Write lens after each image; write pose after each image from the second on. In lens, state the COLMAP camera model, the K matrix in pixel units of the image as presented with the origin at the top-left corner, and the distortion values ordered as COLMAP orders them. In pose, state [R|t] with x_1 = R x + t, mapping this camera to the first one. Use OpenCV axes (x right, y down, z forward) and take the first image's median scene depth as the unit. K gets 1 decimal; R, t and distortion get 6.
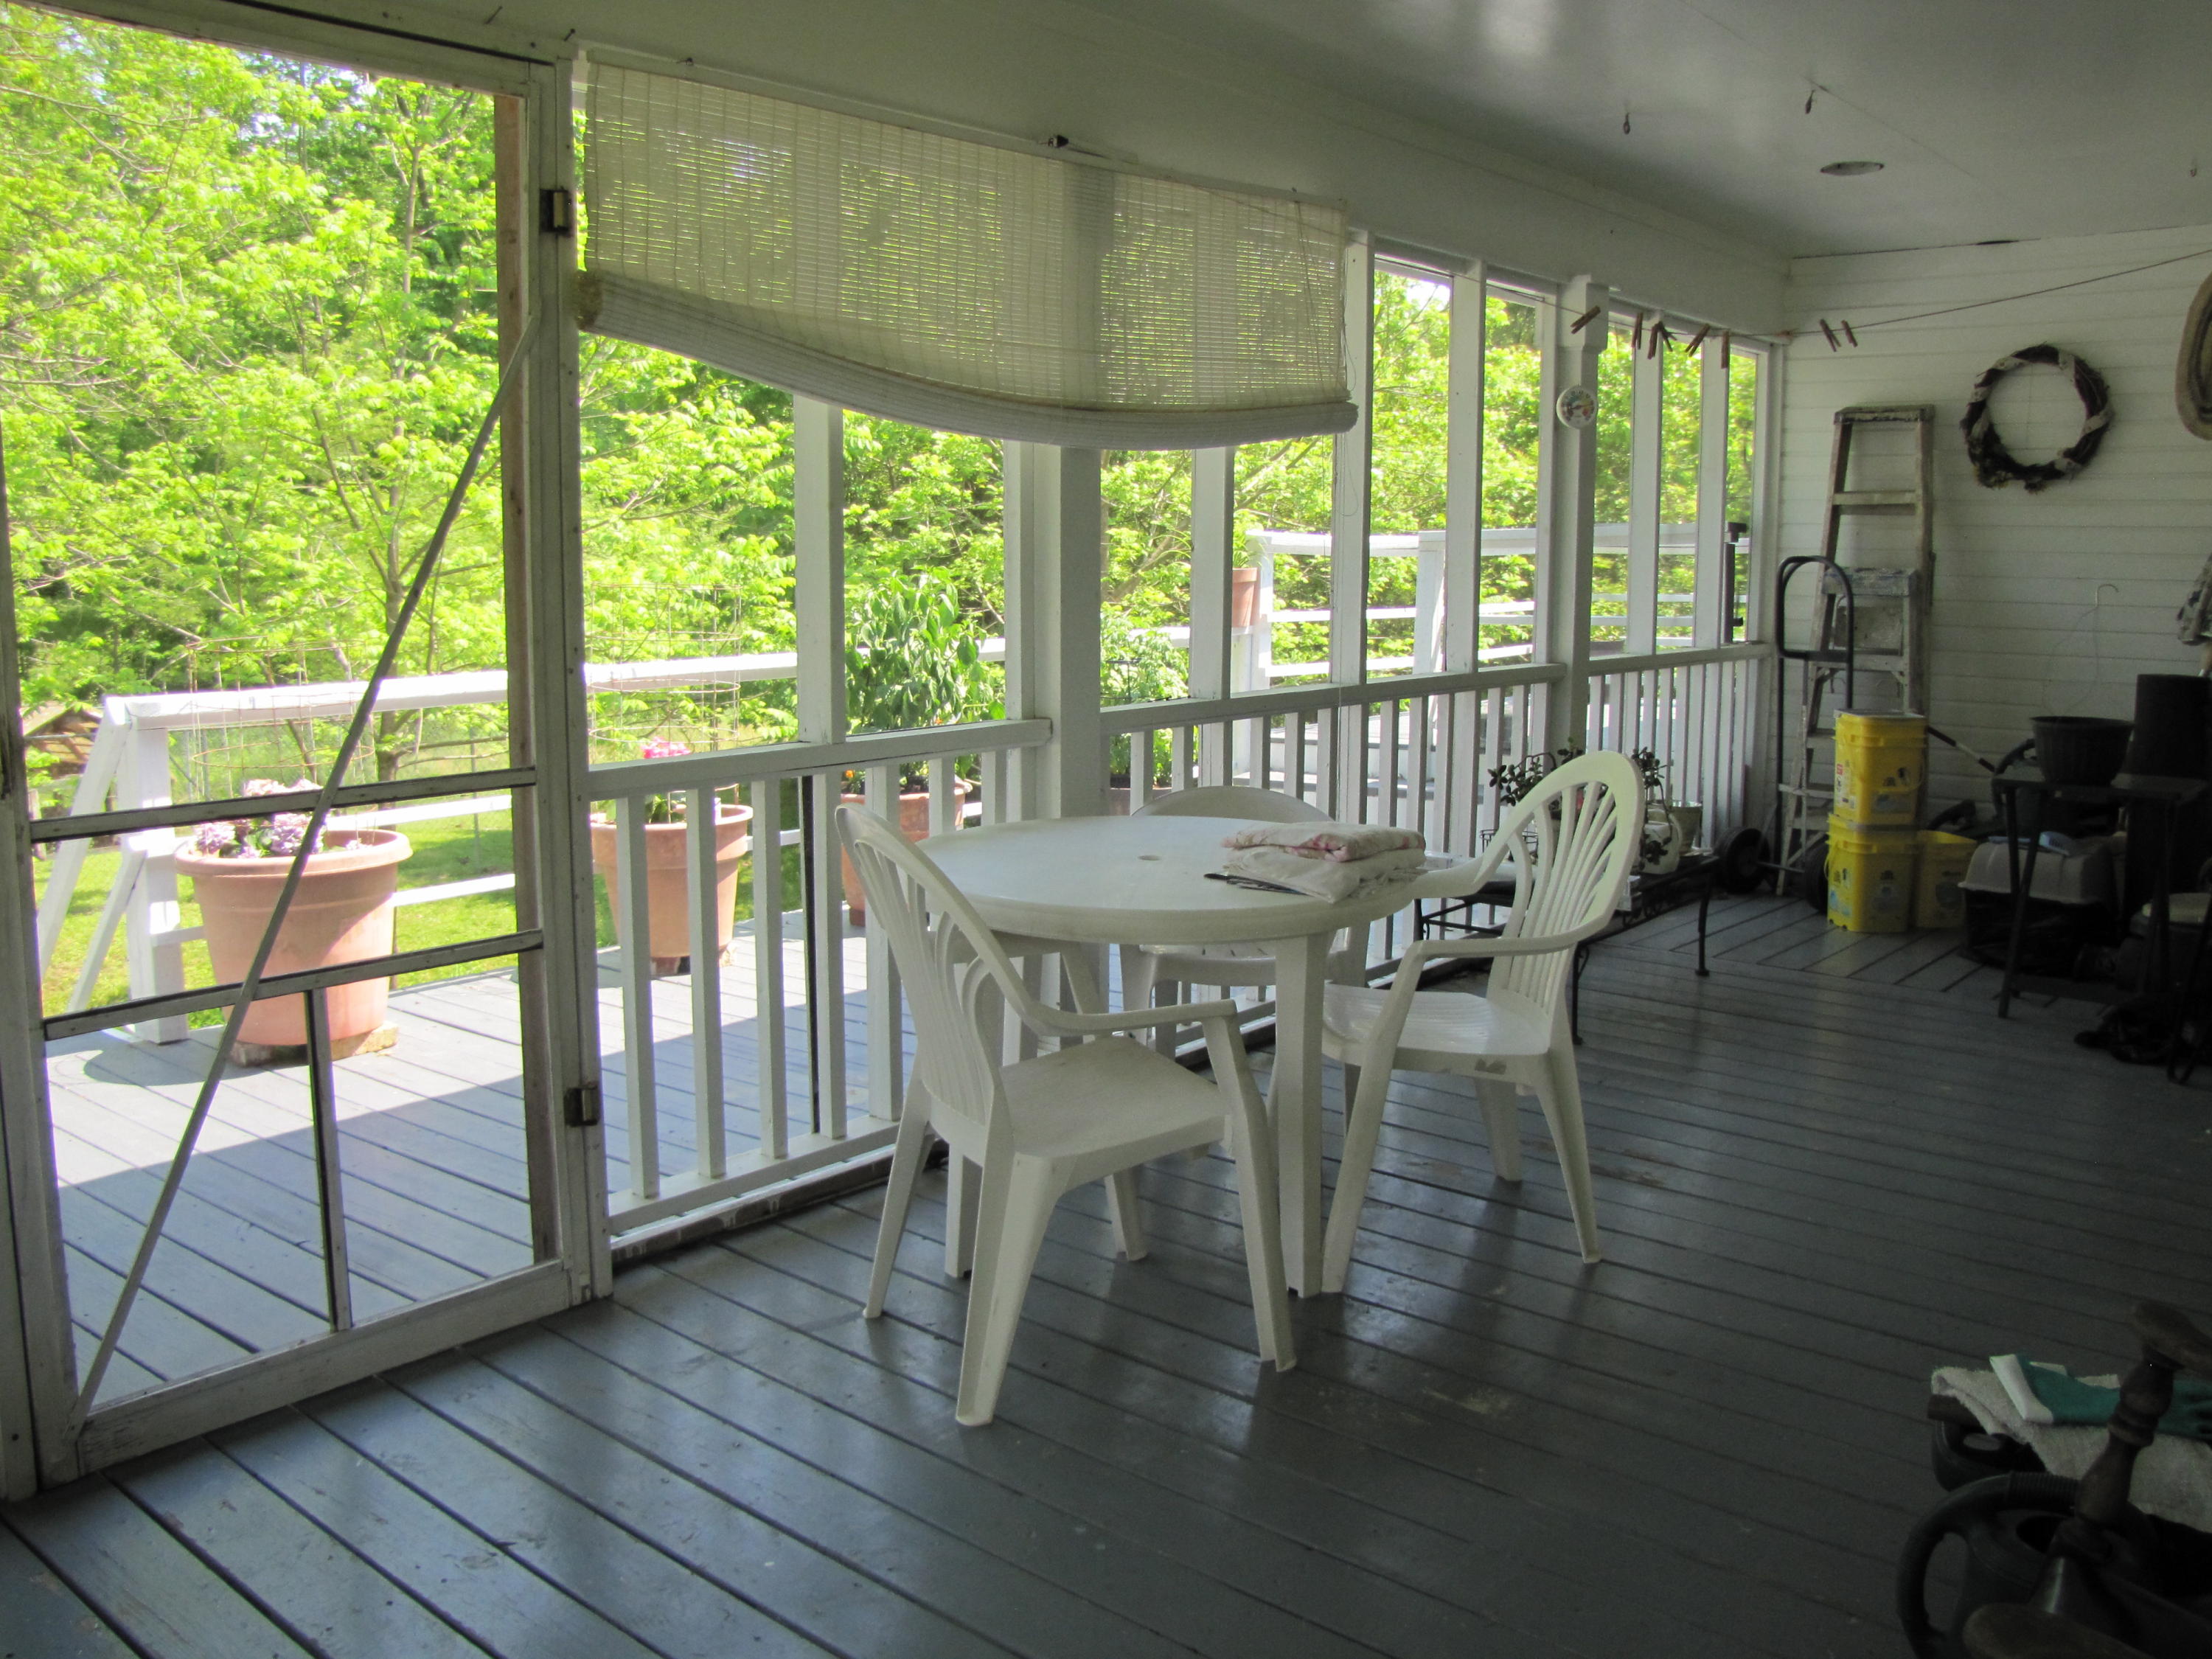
lens RADIAL K [[1833.0, 0, 1115.6], [0, 1833.0, 821.7], [0, 0, 1]] dist [-0.138277, 0.068127]
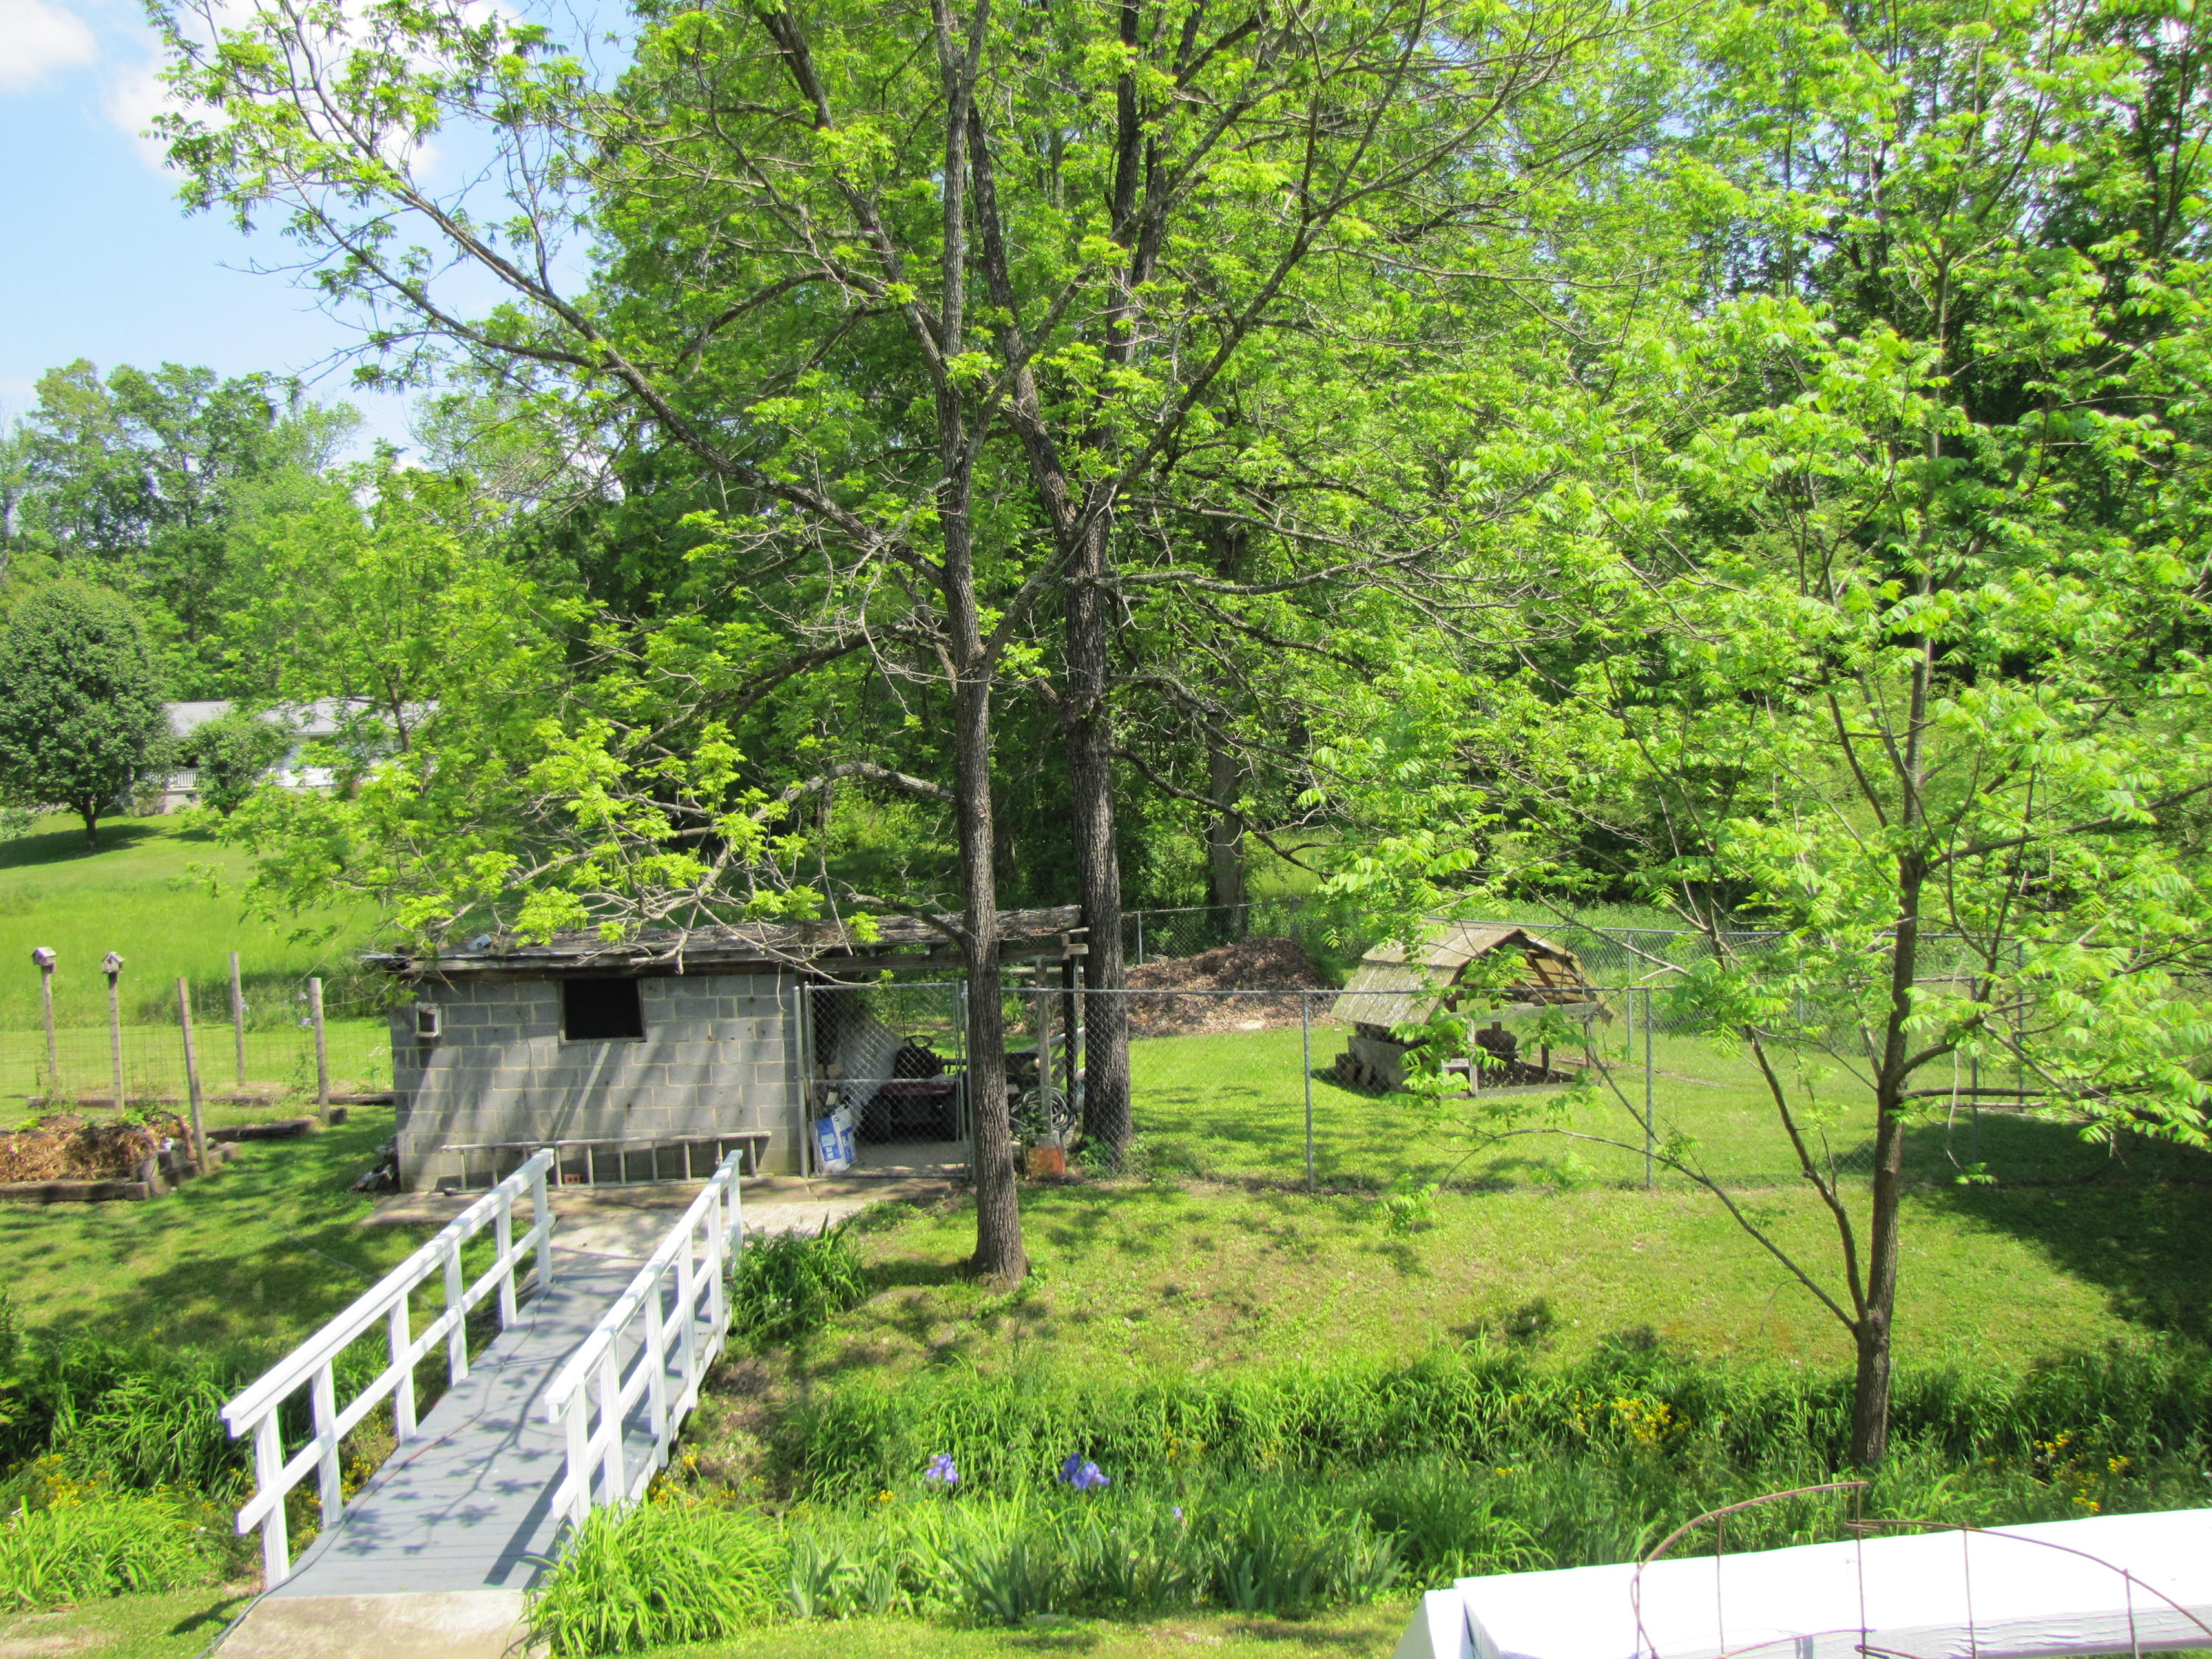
lens RADIAL K [[1833.0, 0, 1102.3], [0, 1833.0, 825.9], [0, 0, 1]] dist [-0.138277, 0.068127]
pose [[0.721586, 0.005374, -0.692304, -0.165125], [-0.066463, 0.995889, -0.061544, -0.095417], [0.689128, 0.090422, 0.718976, 0.304259]]
